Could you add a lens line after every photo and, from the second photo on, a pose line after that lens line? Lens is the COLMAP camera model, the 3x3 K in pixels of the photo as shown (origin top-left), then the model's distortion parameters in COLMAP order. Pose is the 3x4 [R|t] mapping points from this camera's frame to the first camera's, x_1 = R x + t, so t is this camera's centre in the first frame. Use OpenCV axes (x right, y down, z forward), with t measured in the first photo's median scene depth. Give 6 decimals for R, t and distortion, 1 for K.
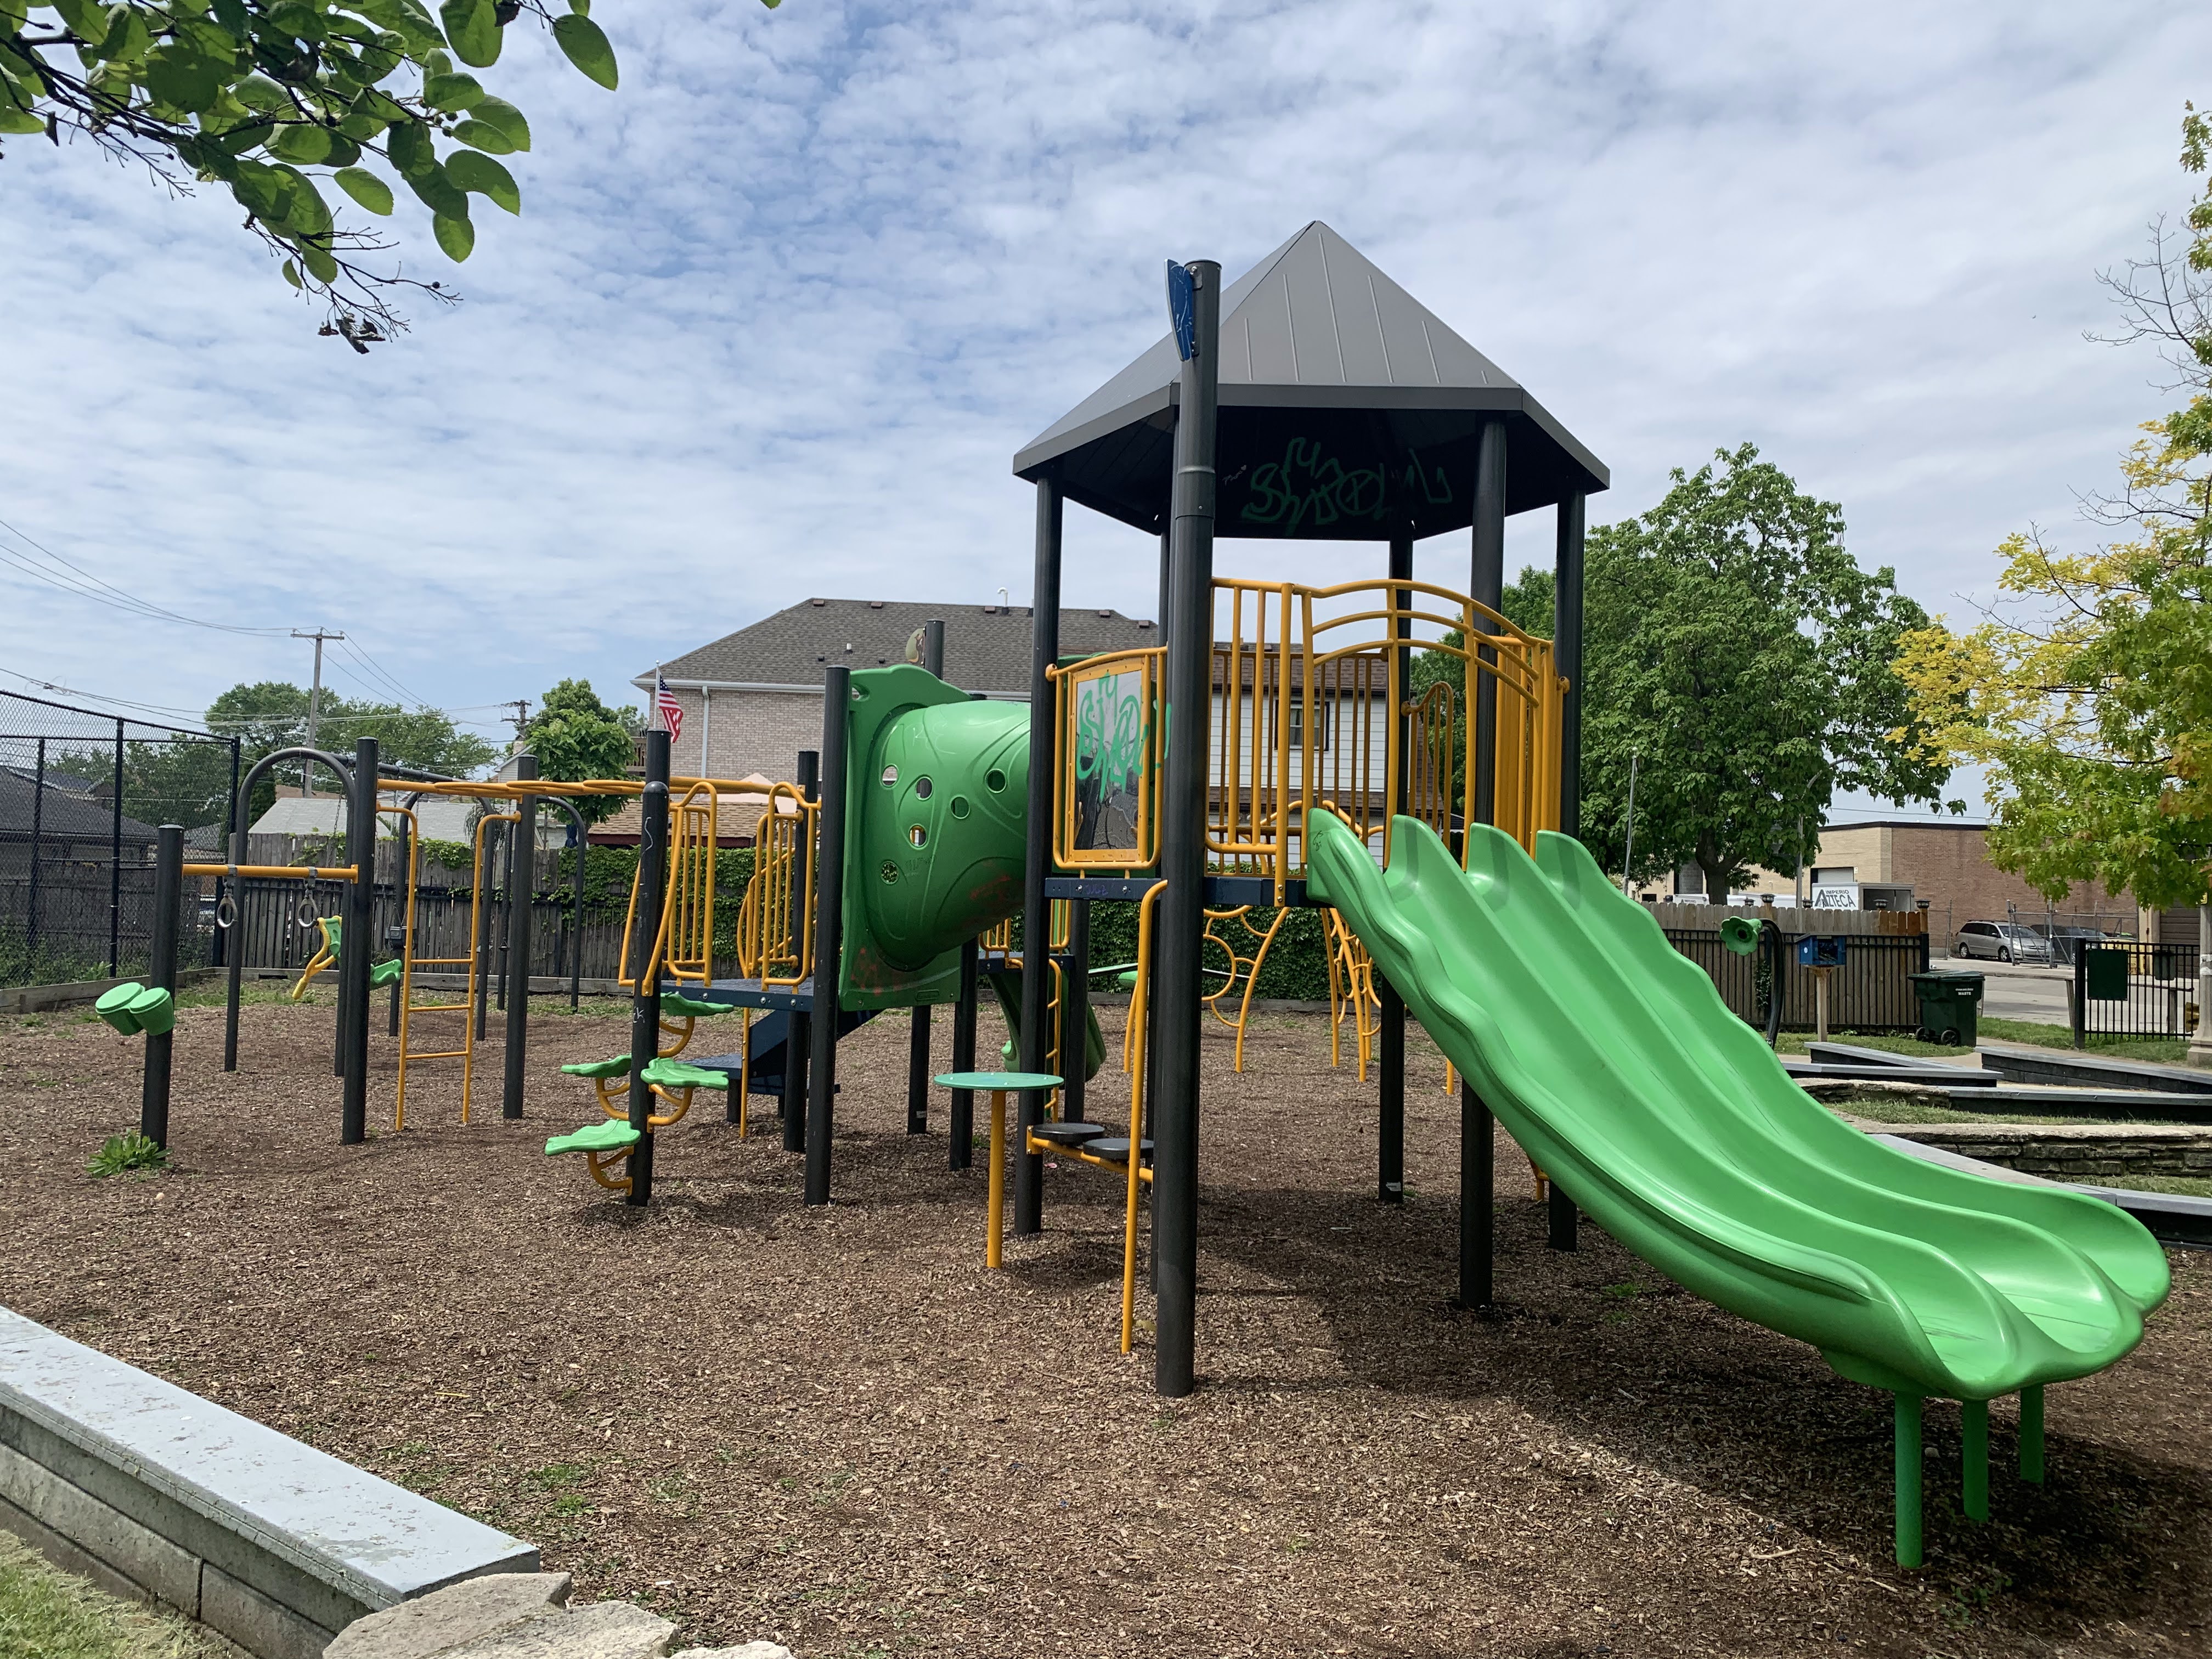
lens RADIAL K [[1683.0, 0, 1106.0], [0, 1683.0, 829.5], [0, 0, 1]] dist [0.035801, -0.038487]
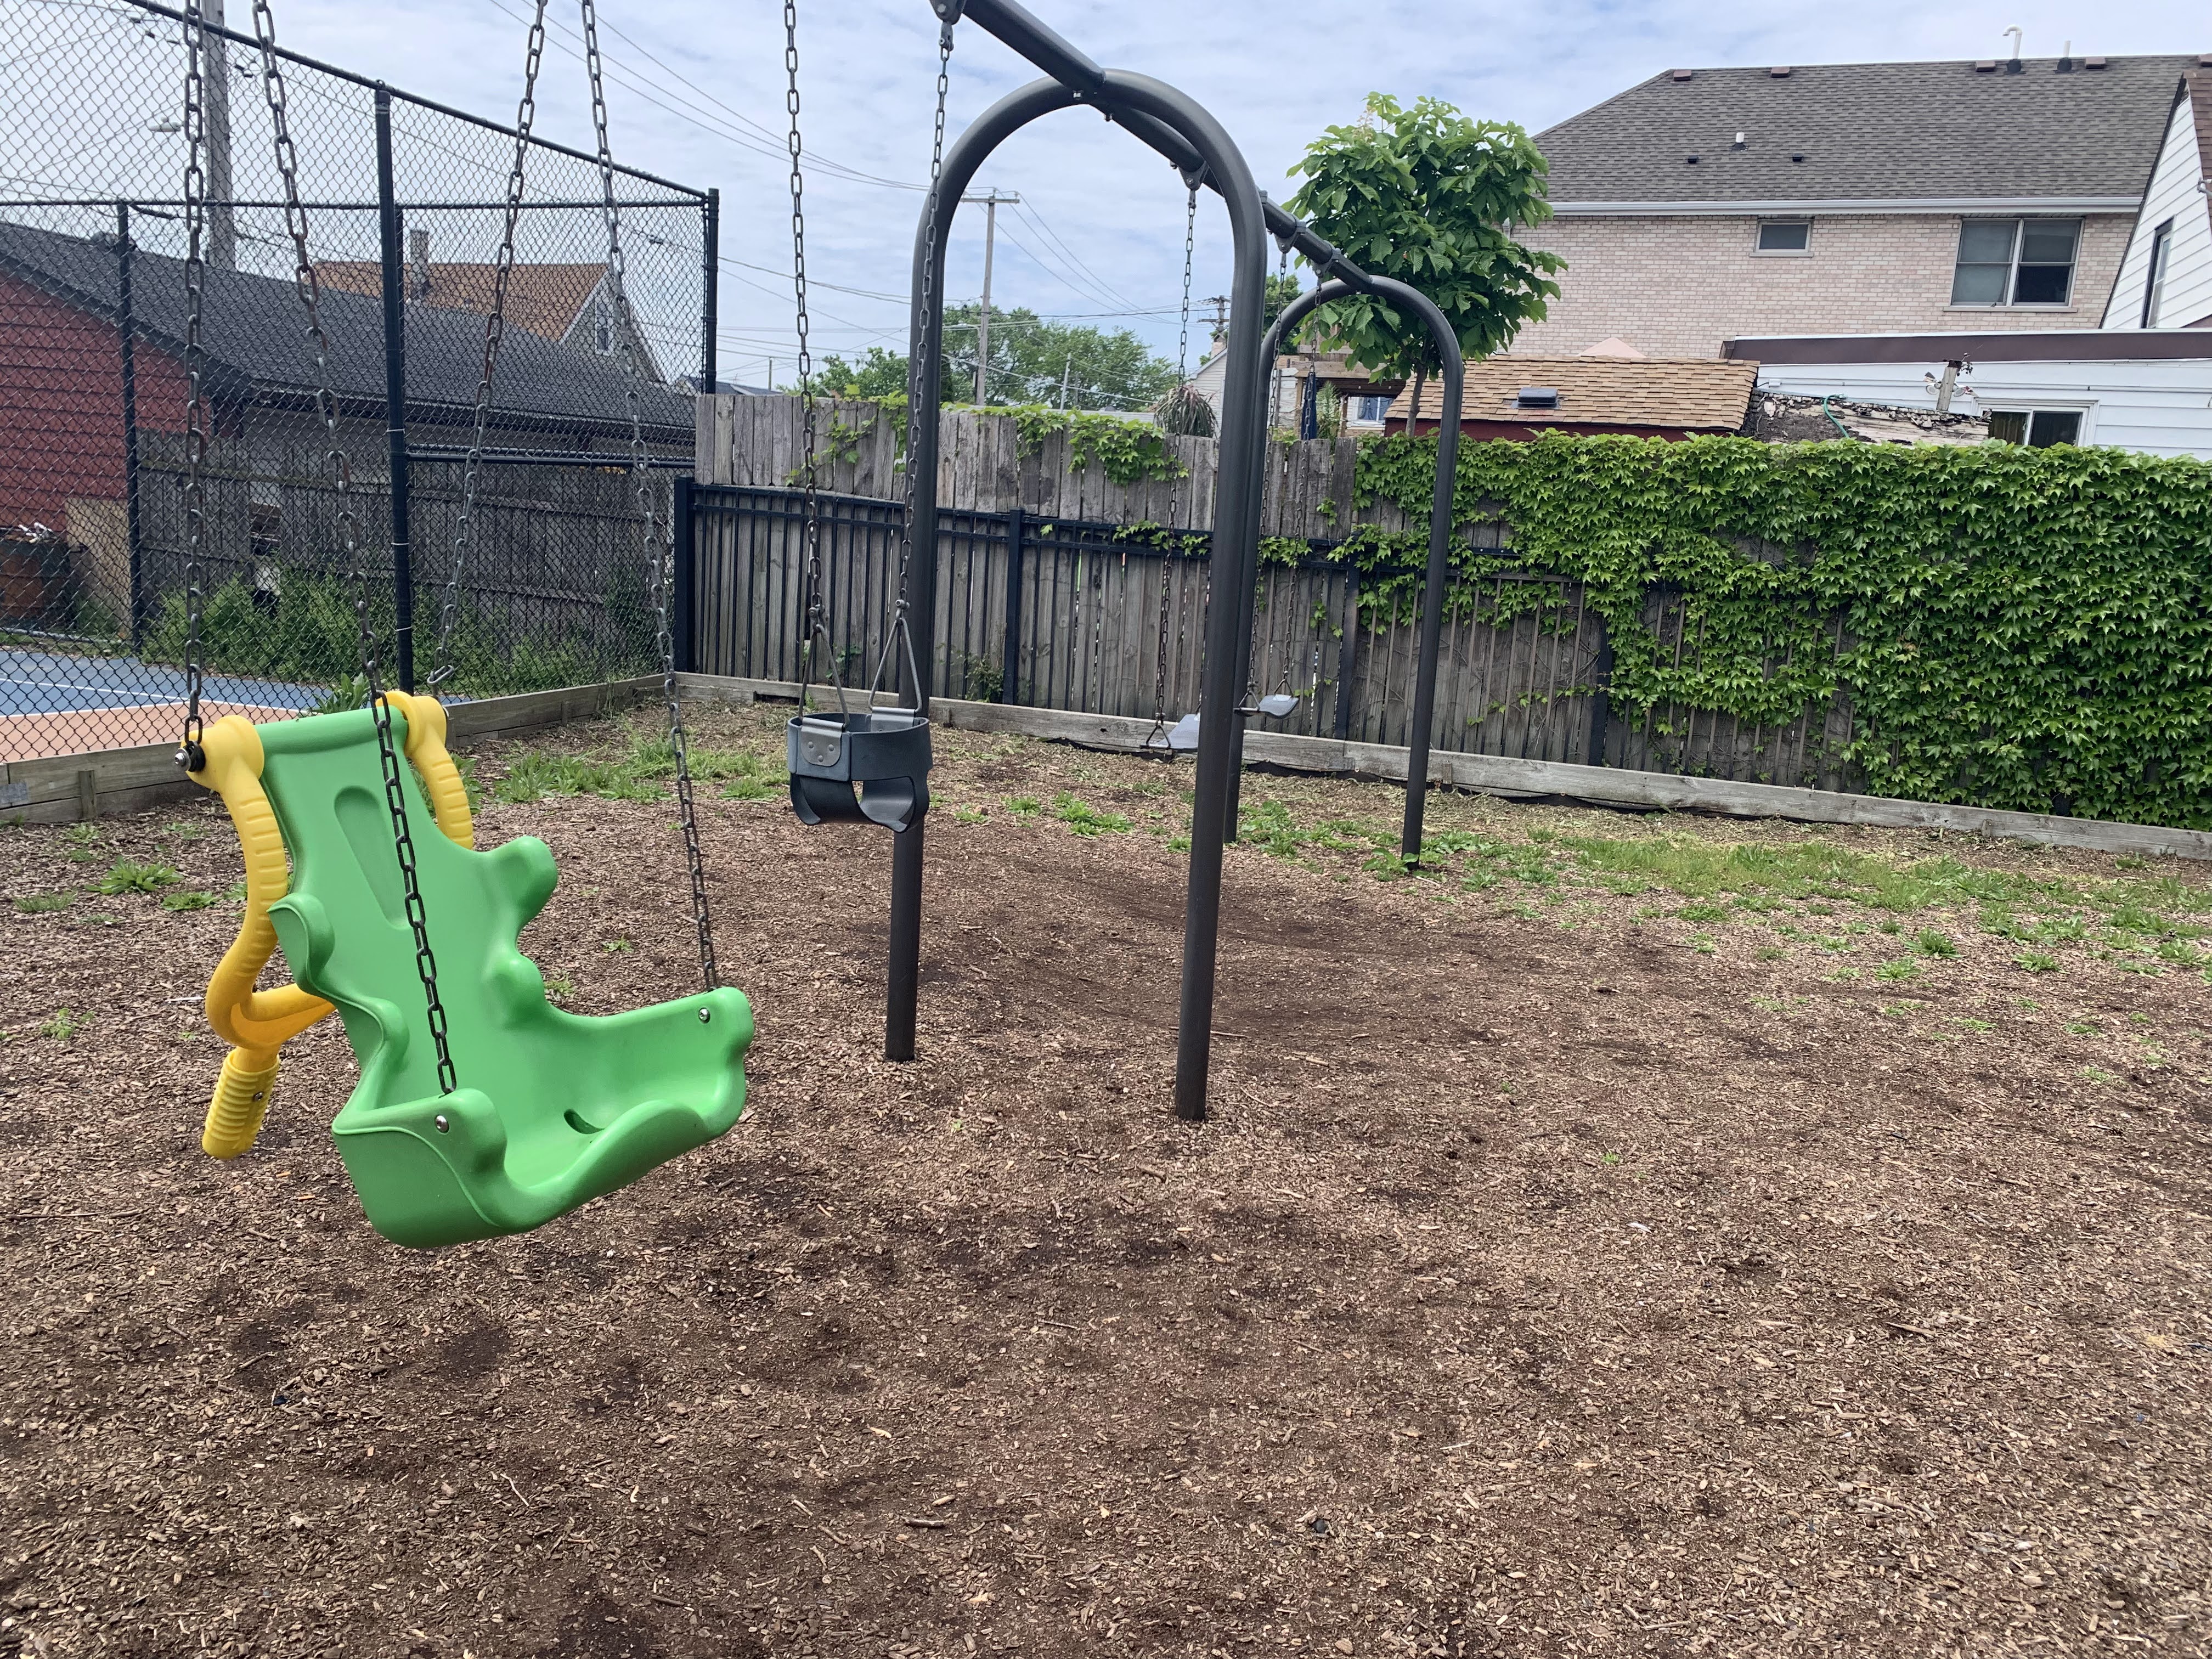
lens RADIAL K [[1683.0, 0, 1106.0], [0, 1683.0, 829.5], [0, 0, 1]] dist [0.035801, -0.038487]
pose [[0.924350, 0.093987, -0.369788, -0.216846], [-0.013988, 0.976882, 0.213322, 0.018194], [0.381288, -0.192012, 0.904296, 0.576189]]
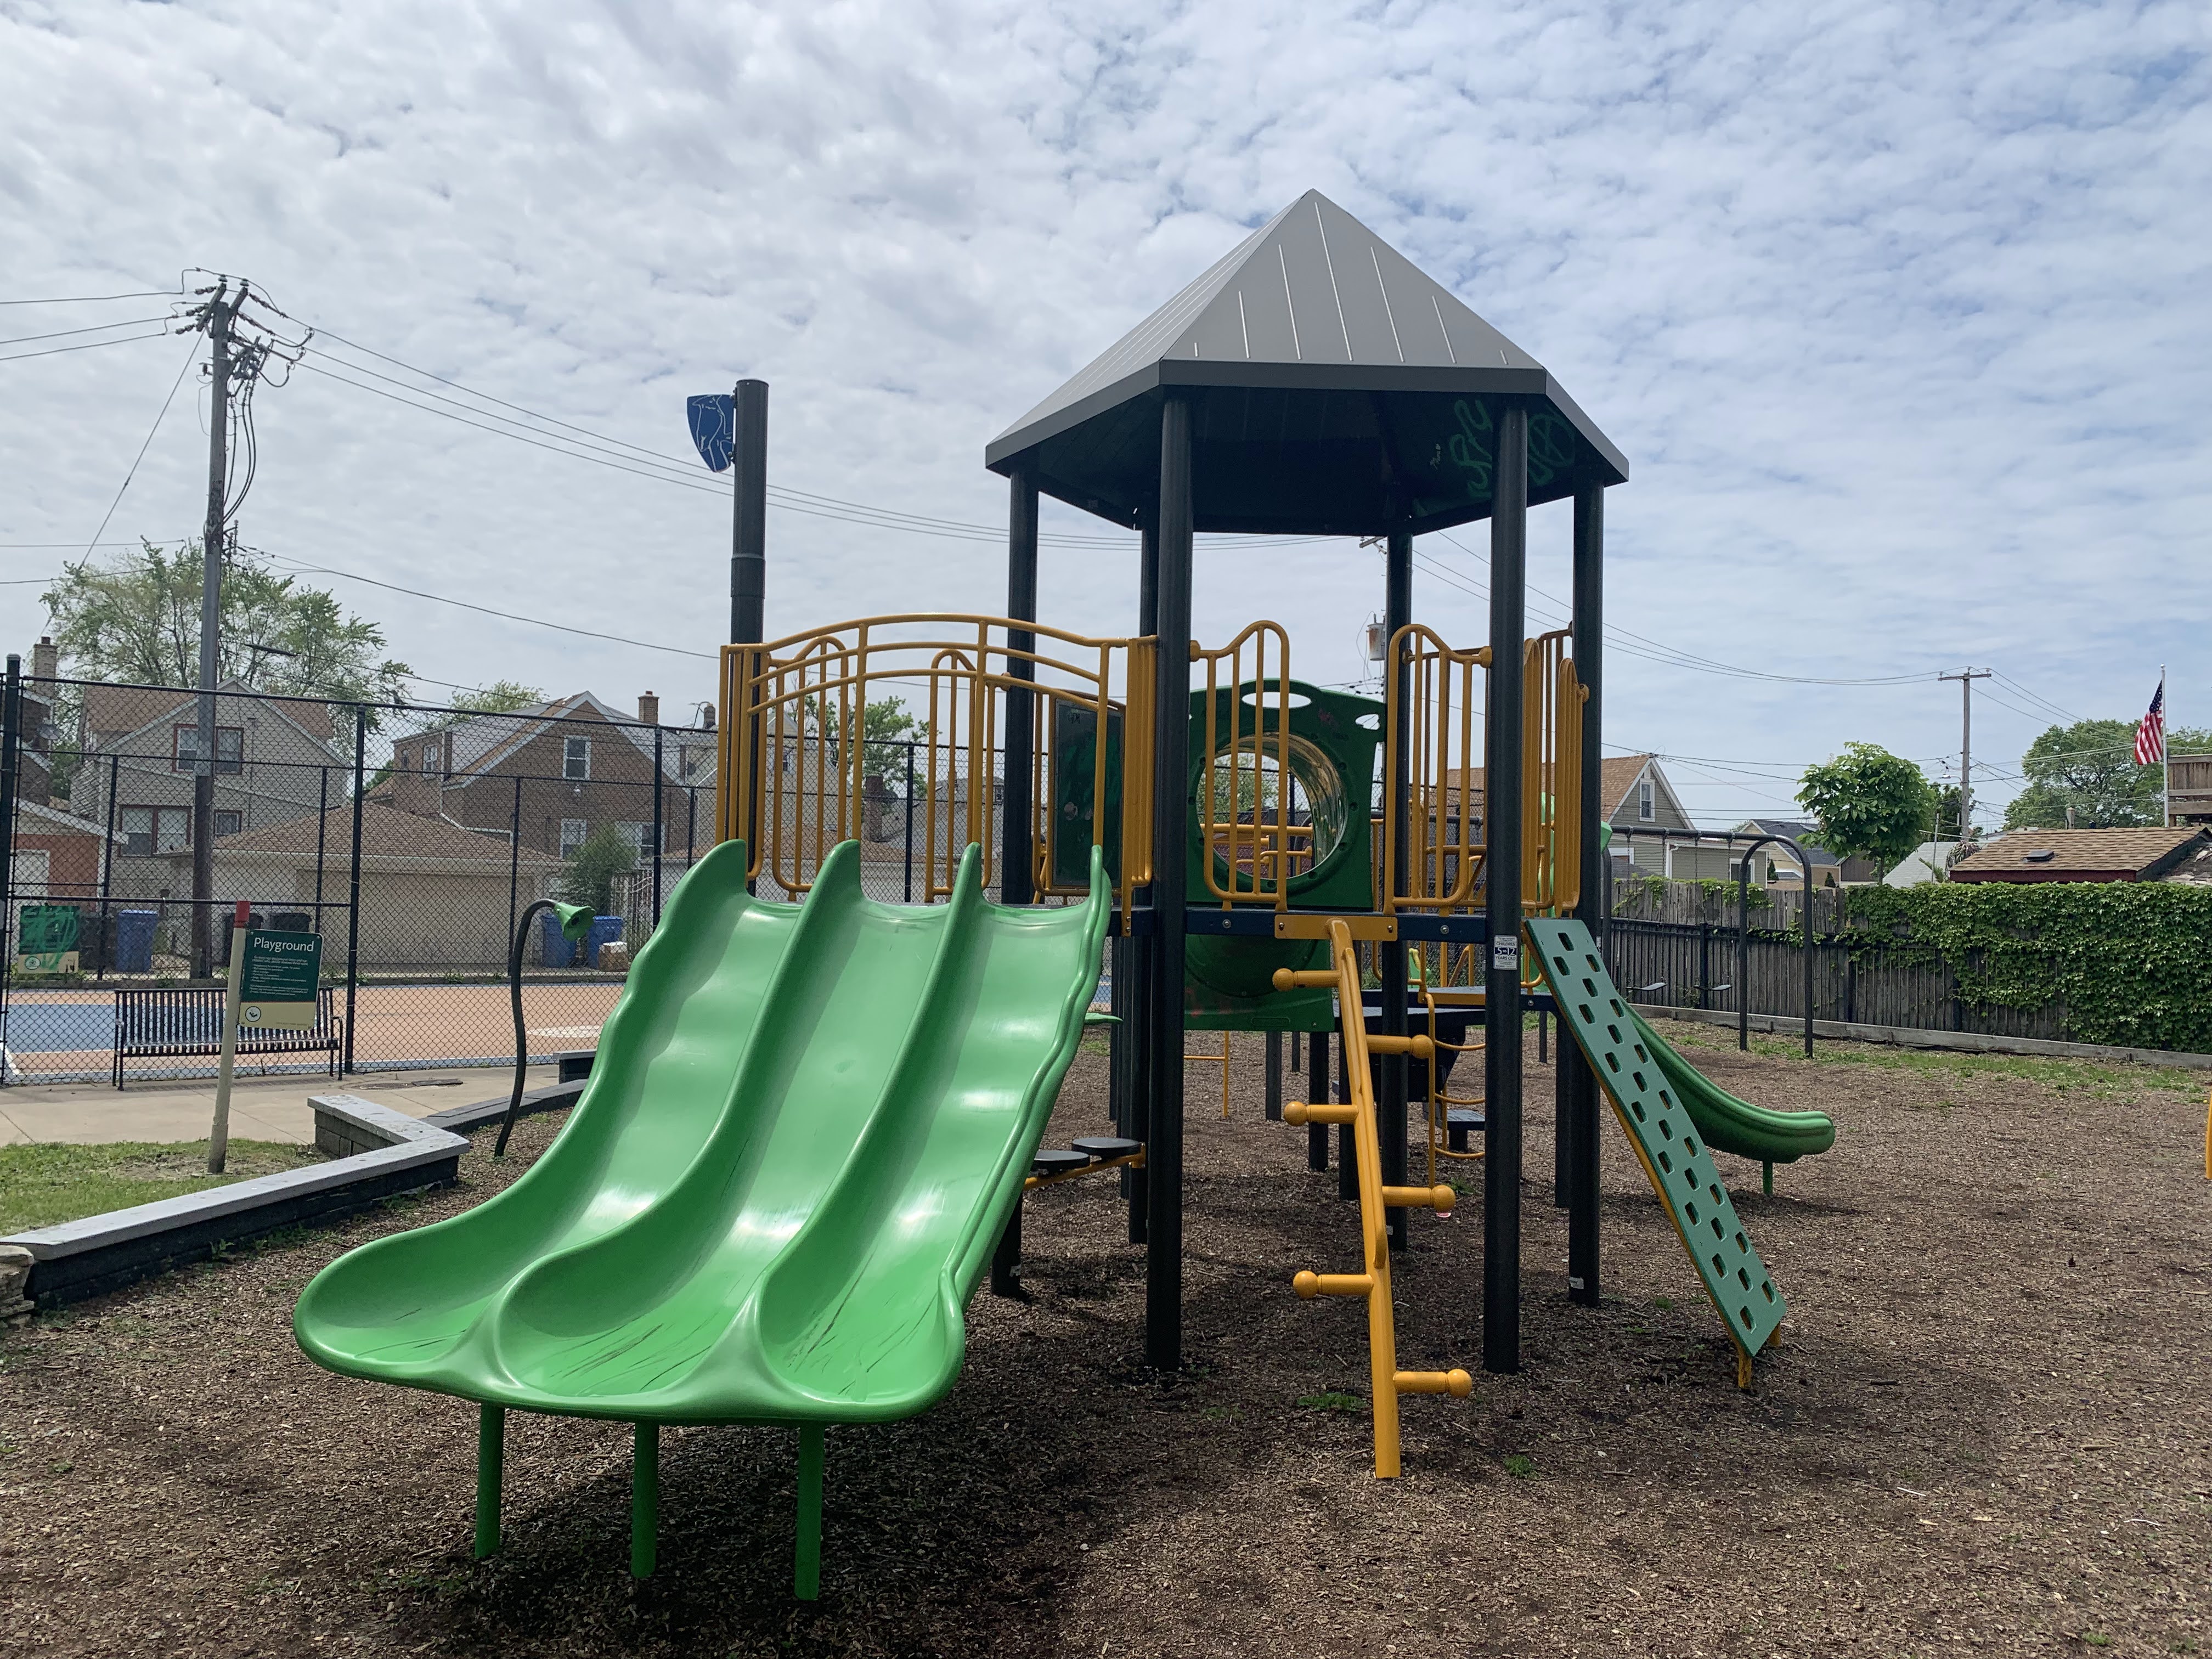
lens RADIAL K [[1683.0, 0, 1106.0], [0, 1683.0, 829.5], [0, 0, 1]] dist [0.035801, -0.038487]
pose [[0.518654, -0.051395, -0.853438, 0.279652], [0.027949, 0.998677, -0.043156, 0.007957], [0.854527, -0.001469, 0.519404, 0.142934]]
